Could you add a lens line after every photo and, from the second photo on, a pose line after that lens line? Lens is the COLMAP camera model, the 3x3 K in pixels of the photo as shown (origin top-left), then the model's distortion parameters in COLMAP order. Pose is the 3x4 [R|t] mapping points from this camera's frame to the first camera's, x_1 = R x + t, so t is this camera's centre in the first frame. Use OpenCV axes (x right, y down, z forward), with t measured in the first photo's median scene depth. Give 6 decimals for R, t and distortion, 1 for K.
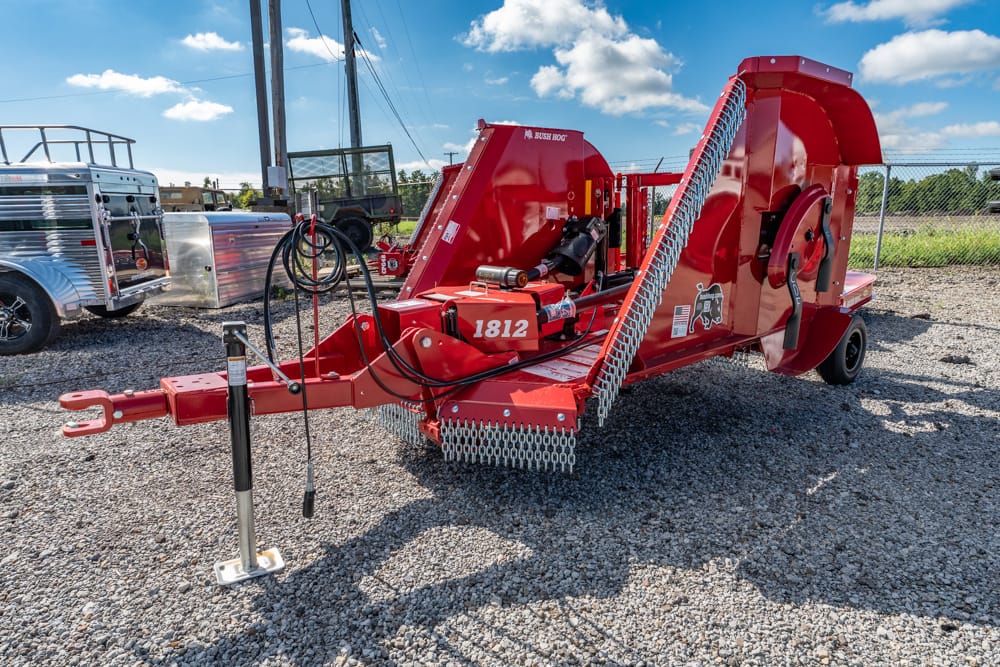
lens RADIAL K [[569.8, 0, 495.7], [0, 569.8, 335.1], [0, 0, 1]] dist [-0.000030, -0.000287]
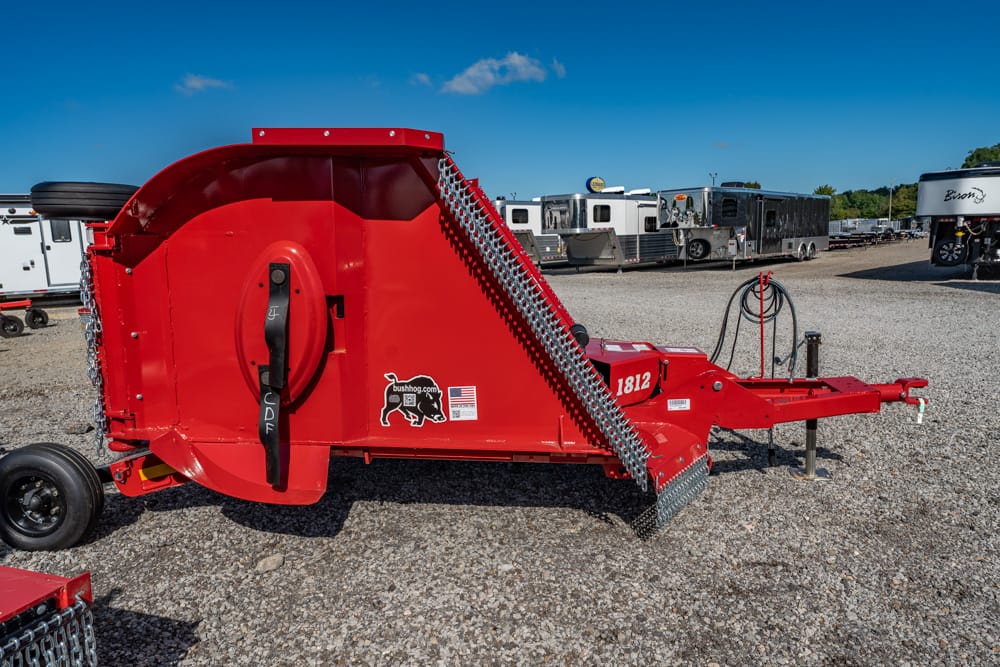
lens RADIAL K [[619.1, 0, 500.0], [0, 619.1, 333.5], [0, 0, 1]] dist [0.004598, 0.000790]
pose [[-0.741654, -0.074715, 0.666608, -0.489008], [0.161984, 0.944417, 0.286073, -0.344717], [-0.650930, 0.320147, -0.688328, 1.401172]]
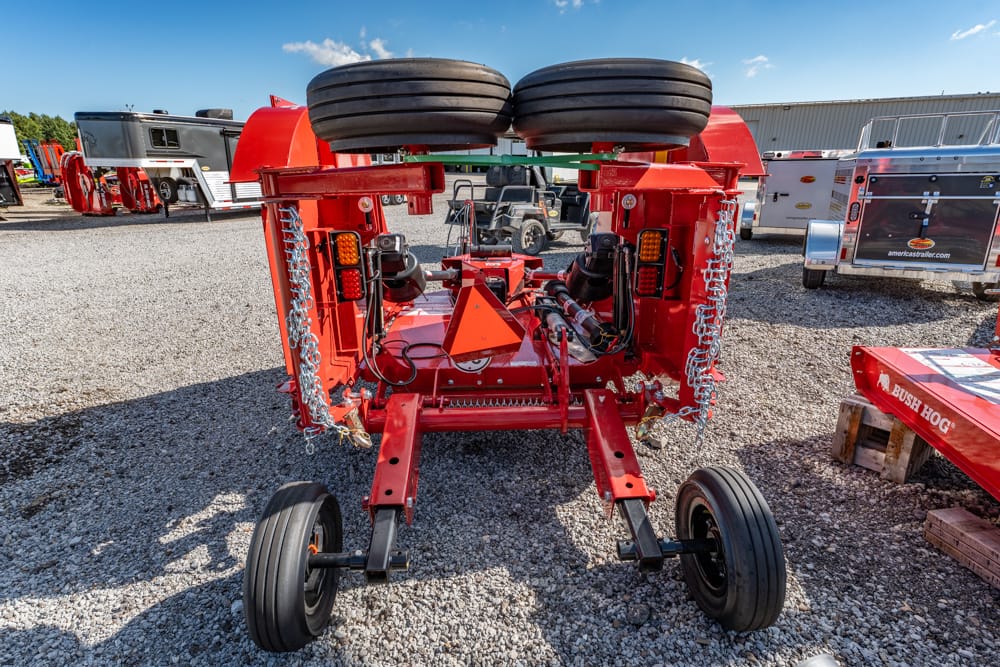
lens RADIAL K [[510.4, 0, 500.0], [0, 510.4, 333.5], [0, 0, 1]] dist [-0.003066, -0.000563]
pose [[-0.594384, 0.260066, -0.760969, 0.799164], [-0.151433, 0.893140, 0.423519, -0.359951], [0.789795, 0.366969, -0.491486, 1.304698]]
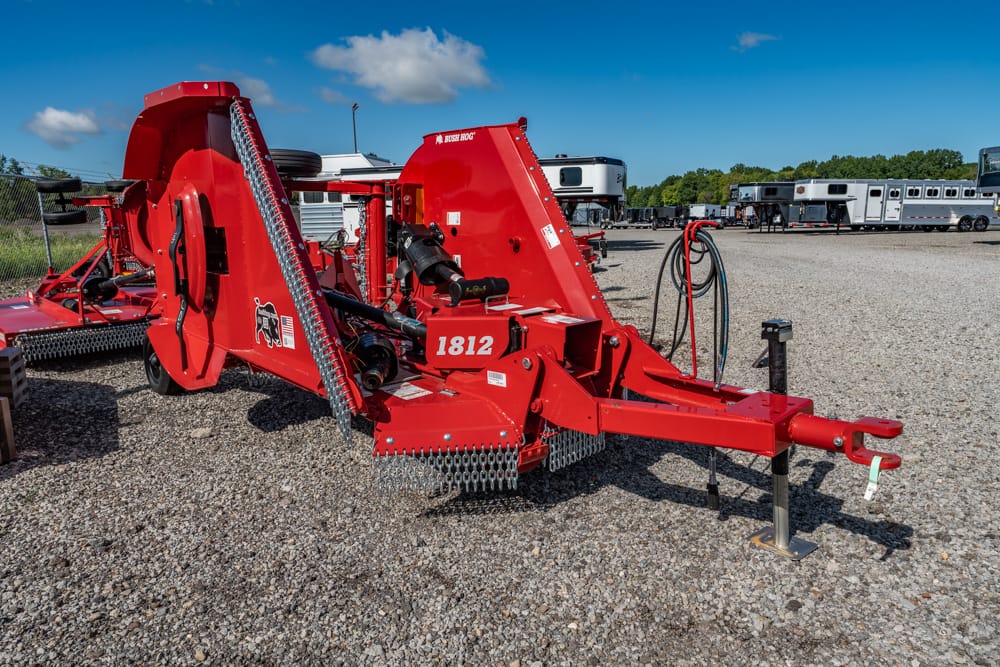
lens RADIAL K [[654.3, 0, 499.7], [0, 654.3, 331.1], [0, 0, 1]] dist [-0.001638, -0.001668]
pose [[-0.072361, -0.167528, 0.983208, -0.799313], [0.214663, 0.960073, 0.179385, -0.167578], [-0.974004, 0.224039, -0.033510, 0.752780]]
